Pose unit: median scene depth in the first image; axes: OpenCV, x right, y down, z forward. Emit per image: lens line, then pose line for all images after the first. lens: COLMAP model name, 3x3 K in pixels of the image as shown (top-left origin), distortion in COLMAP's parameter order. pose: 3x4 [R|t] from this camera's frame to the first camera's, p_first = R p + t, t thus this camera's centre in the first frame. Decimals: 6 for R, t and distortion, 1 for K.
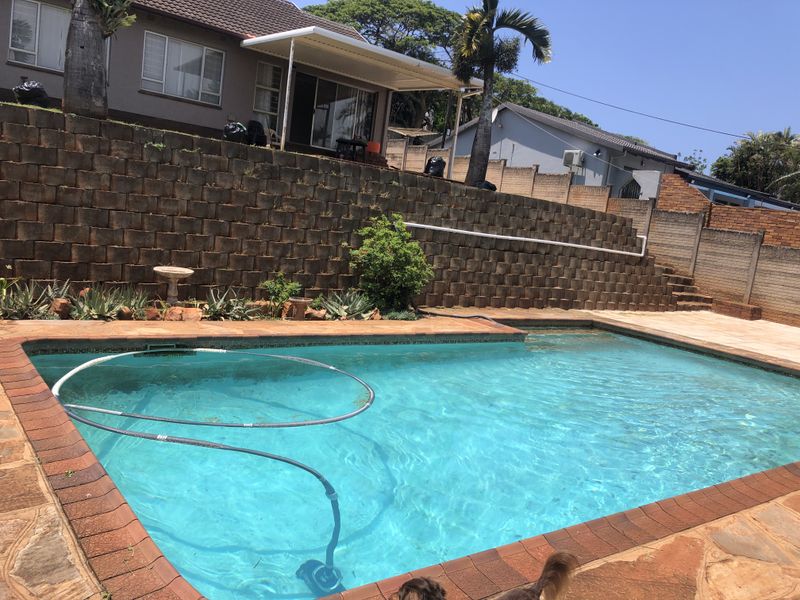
lens RADIAL K [[658.4, 0, 398.5], [0, 658.4, 302.3], [0, 0, 1]] dist [0.012575, -0.002793]
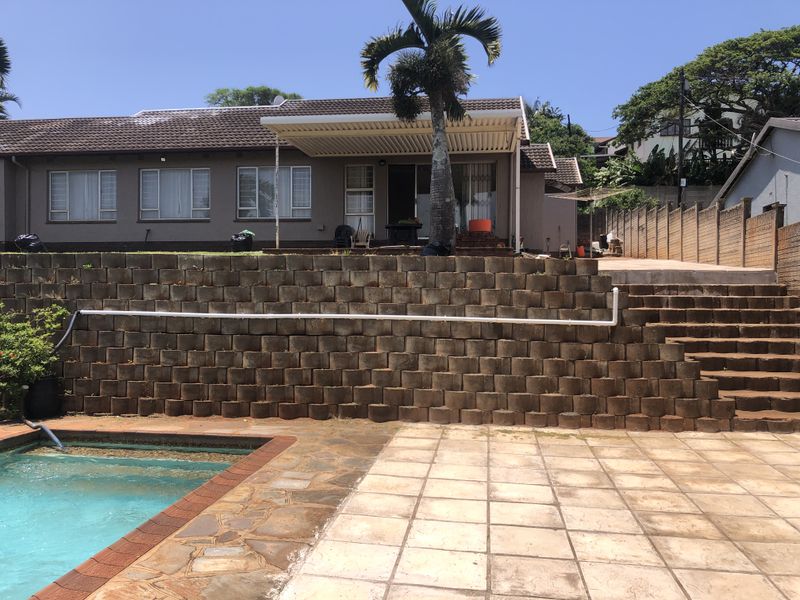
lens RADIAL K [[663.1, 0, 399.4], [0, 663.1, 297.8], [0, 0, 1]] dist [0.051911, 0.004770]
pose [[0.702247, -0.124517, -0.700959, 0.717035], [-0.010039, 0.982756, -0.184632, 0.011523], [0.711862, 0.136695, 0.688888, 0.570545]]
